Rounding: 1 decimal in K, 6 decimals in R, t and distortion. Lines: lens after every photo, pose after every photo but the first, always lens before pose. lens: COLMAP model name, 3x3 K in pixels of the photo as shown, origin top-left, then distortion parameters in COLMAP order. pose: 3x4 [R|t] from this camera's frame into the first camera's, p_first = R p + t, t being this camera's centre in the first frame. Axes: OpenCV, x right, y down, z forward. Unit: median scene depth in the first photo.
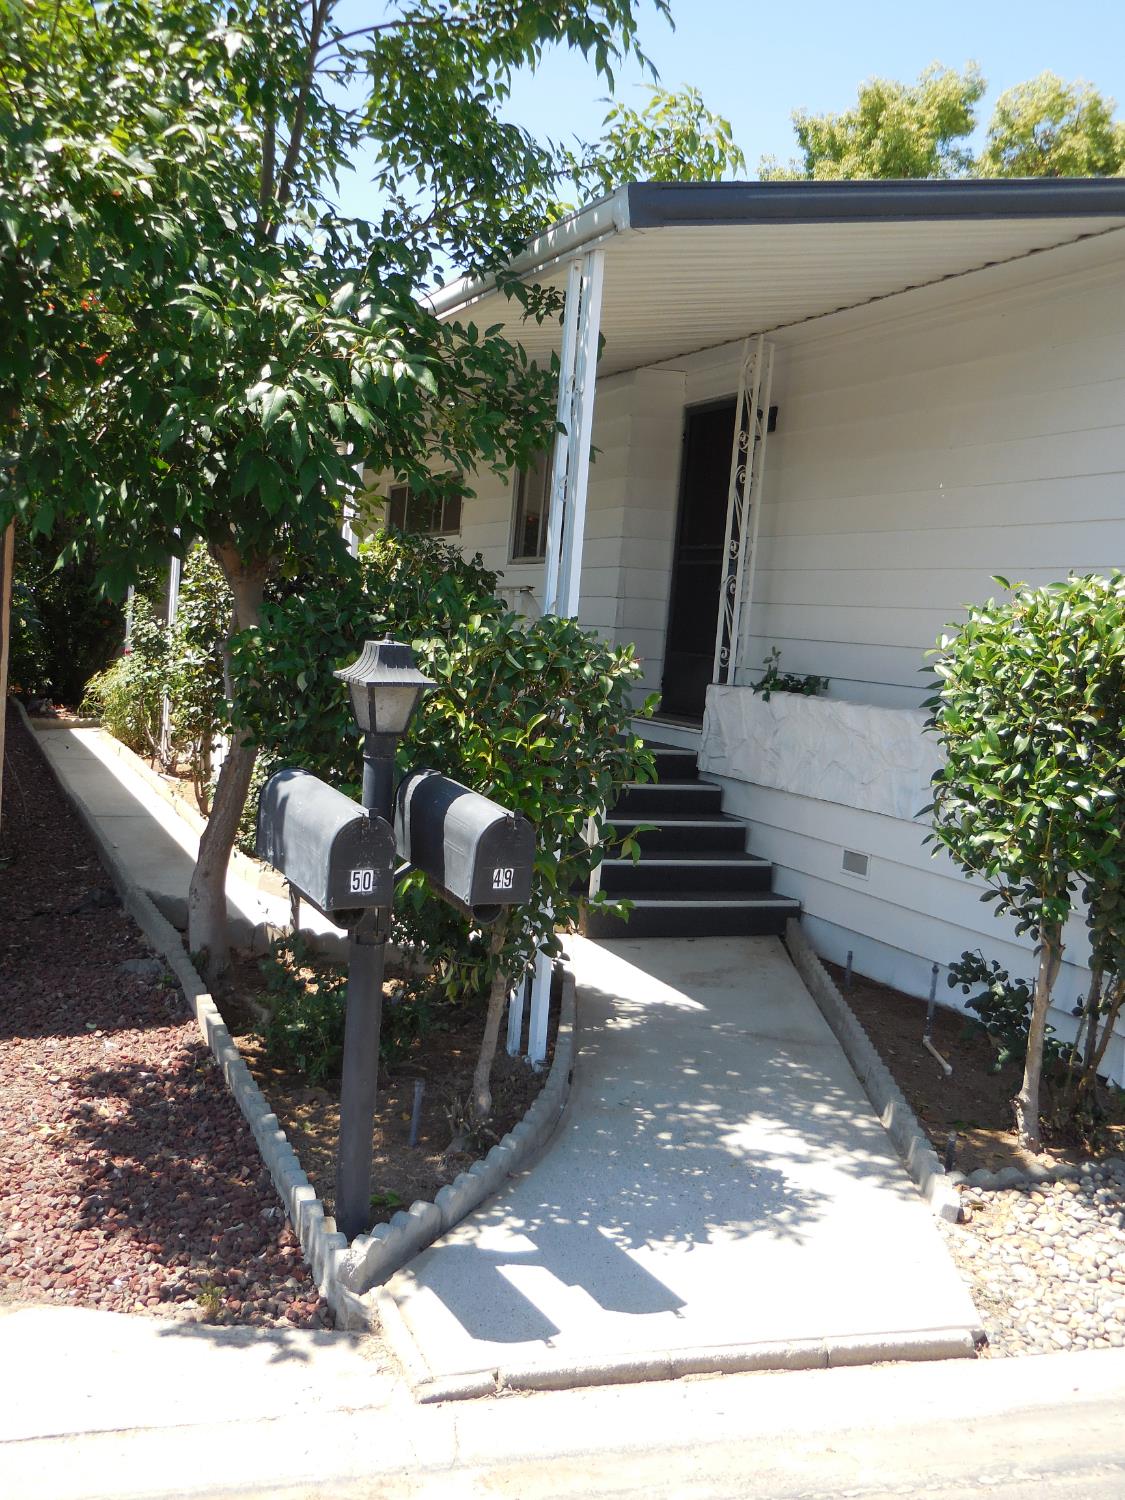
lens RADIAL K [[1582.2, 0, 562.5], [0, 1582.2, 750.0], [0, 0, 1]] dist [0.006104, 0.043590]
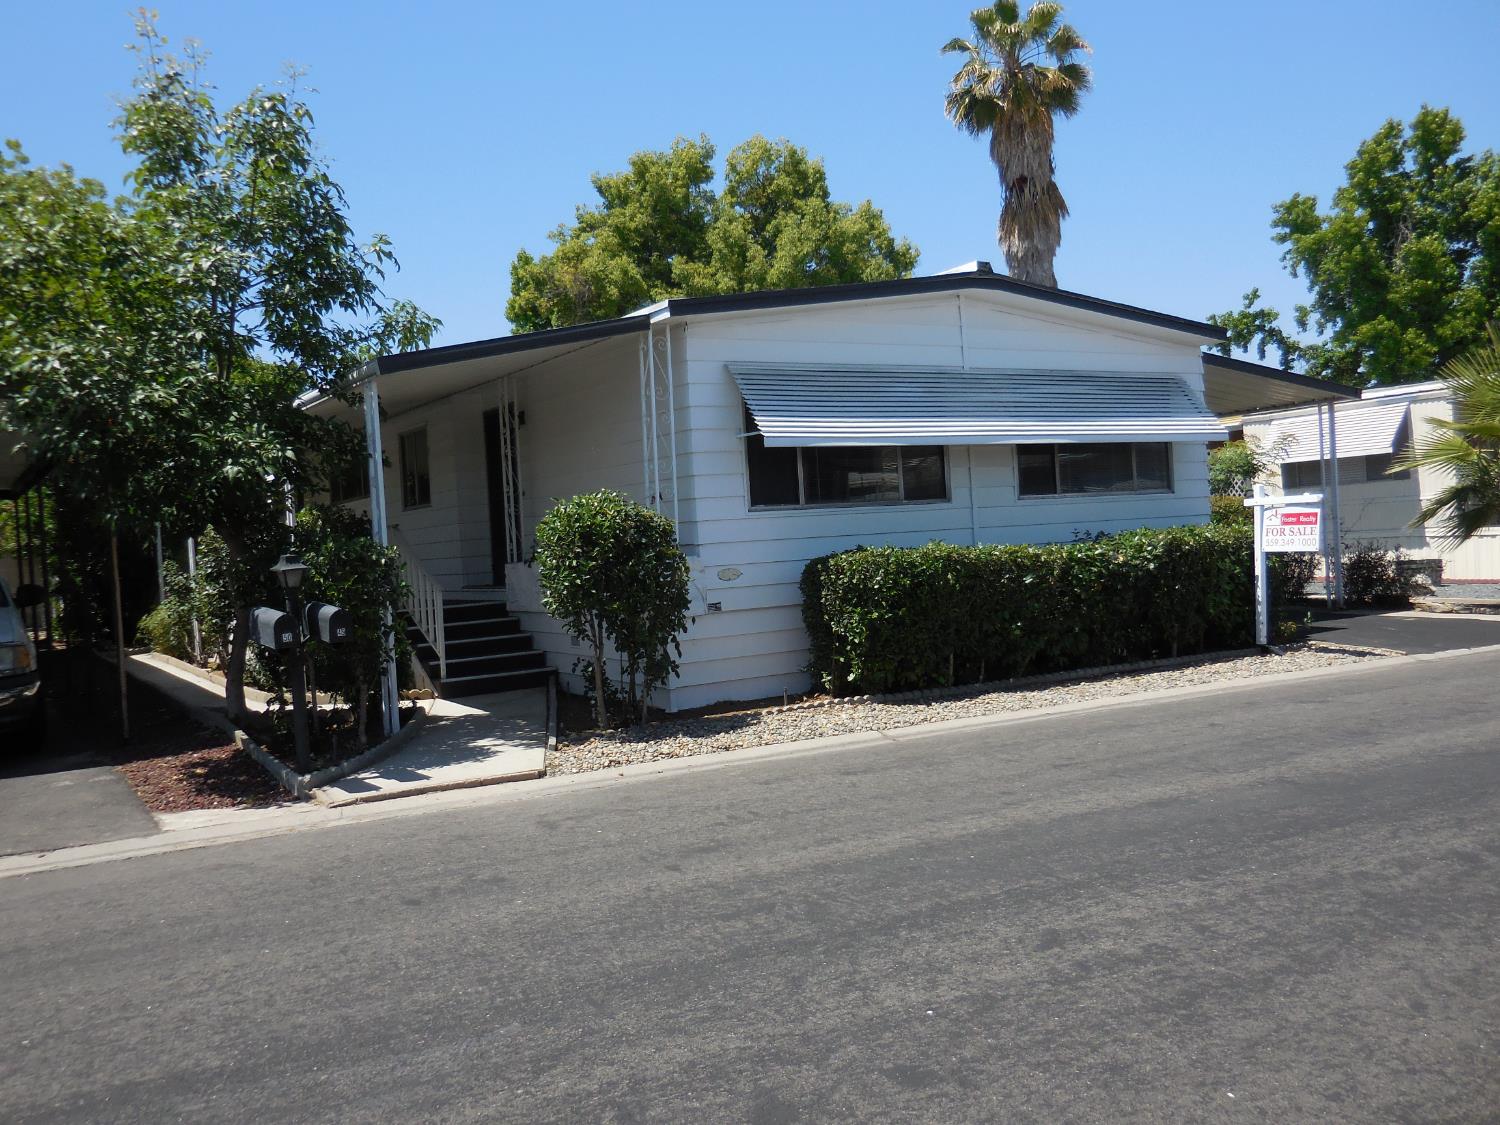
lens RADIAL K [[1310.4, 0, 750.0], [0, 1310.4, 562.5], [0, 0, 1]] dist [0.007413, 0.003408]
pose [[0.976664, -0.136624, 0.165715, 0.140156], [0.145494, 0.988443, -0.042566, 0.075745], [-0.157984, 0.065683, 0.985255, -0.654634]]
